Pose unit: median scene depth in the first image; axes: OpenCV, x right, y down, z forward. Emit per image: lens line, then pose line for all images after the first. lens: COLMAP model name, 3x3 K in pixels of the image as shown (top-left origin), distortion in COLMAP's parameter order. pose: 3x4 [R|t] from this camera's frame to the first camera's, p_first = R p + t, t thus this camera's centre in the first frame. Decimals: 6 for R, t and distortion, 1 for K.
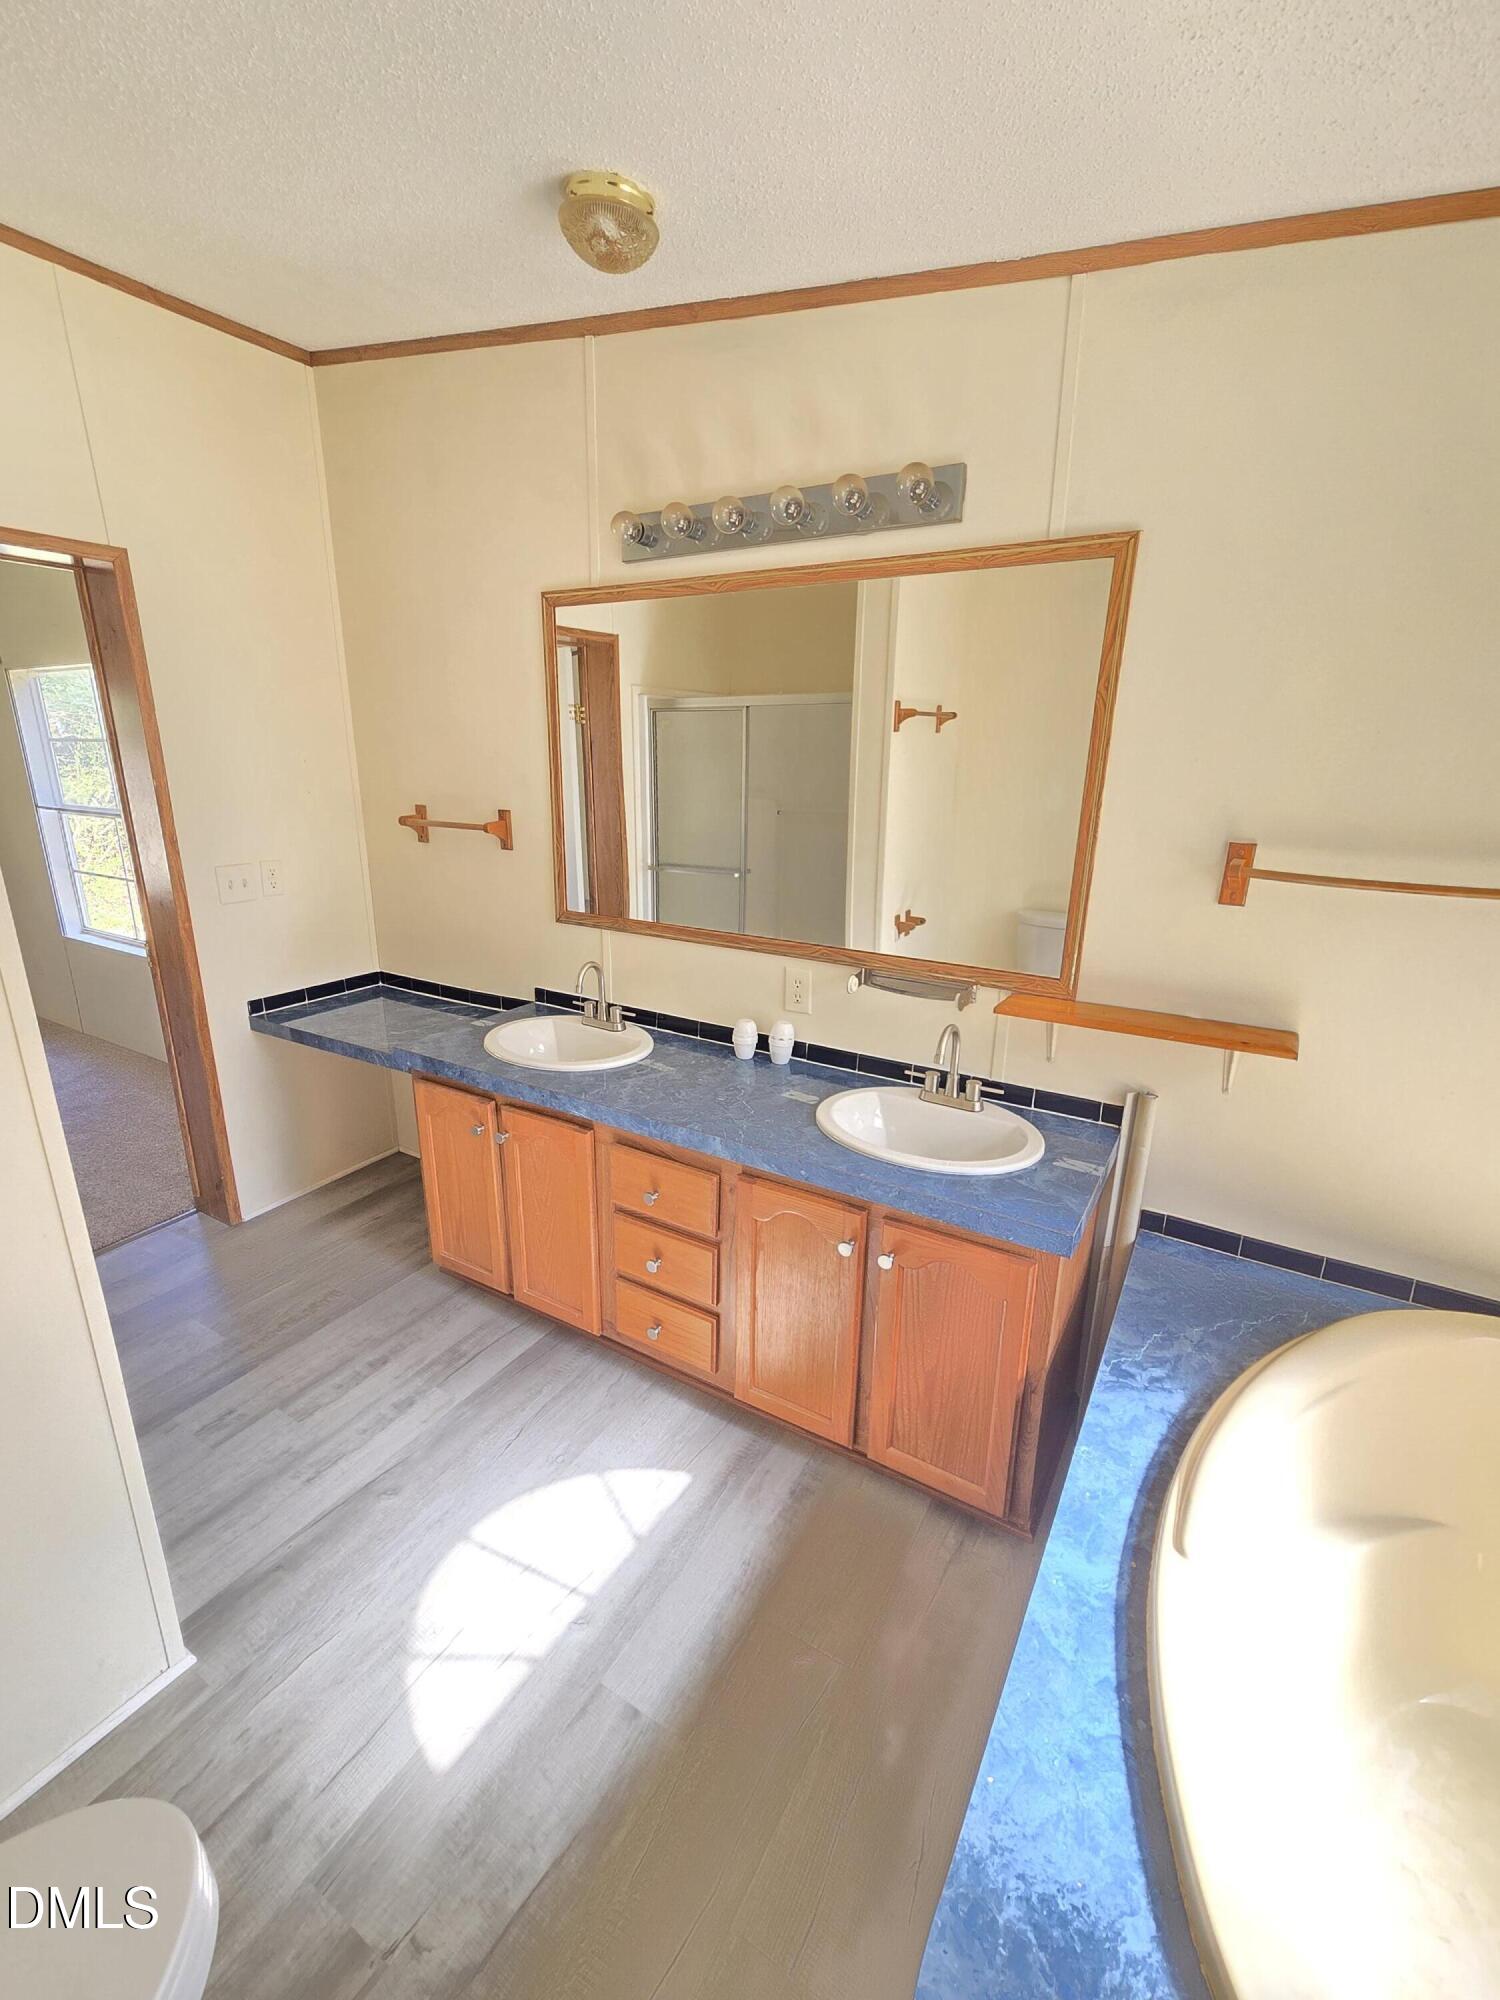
lens RADIAL K [[852.7, 0, 750.0], [0, 852.7, 1000.0], [0, 0, 1]] dist [0.000587, 0.000414]
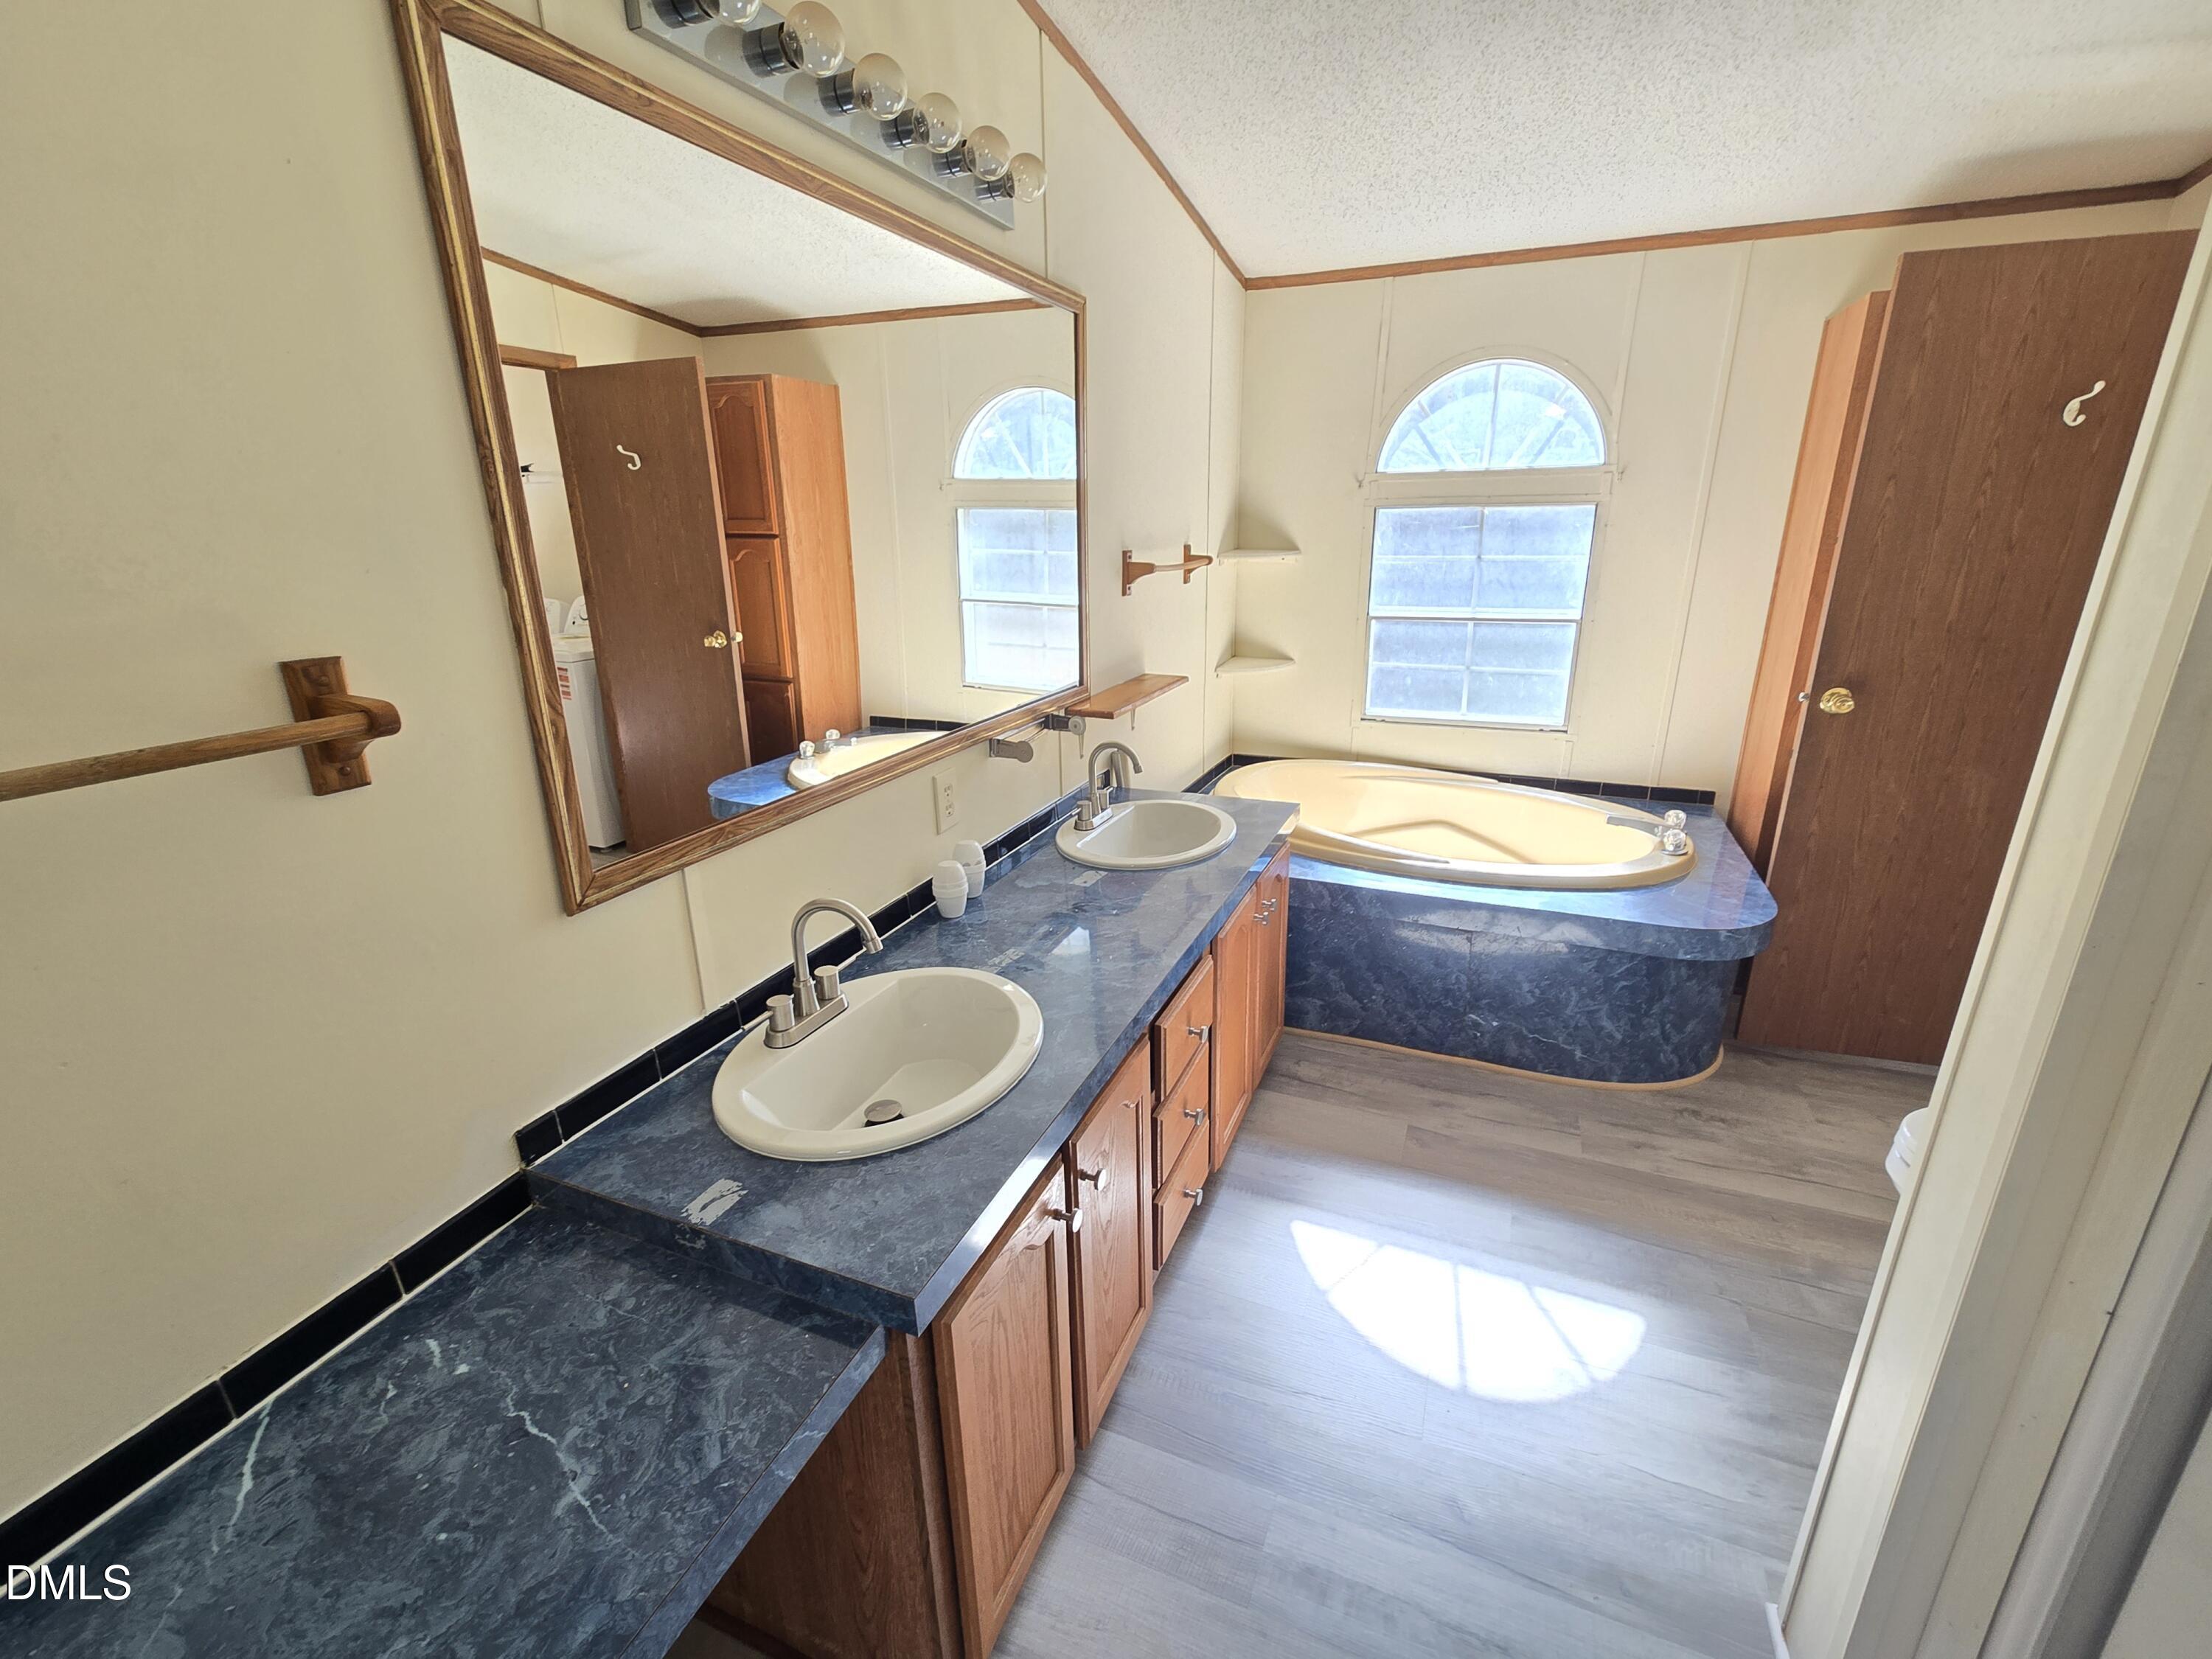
lens RADIAL K [[943.1, 0, 1115.6], [0, 943.1, 822.8], [0, 0, 1]] dist [0.000587, 0.000414]
pose [[-0.146585, -0.310893, 0.939073, -0.775544], [0.282900, 0.896501, 0.340958, -0.243784], [-0.947882, 0.315643, -0.043462, 0.922002]]
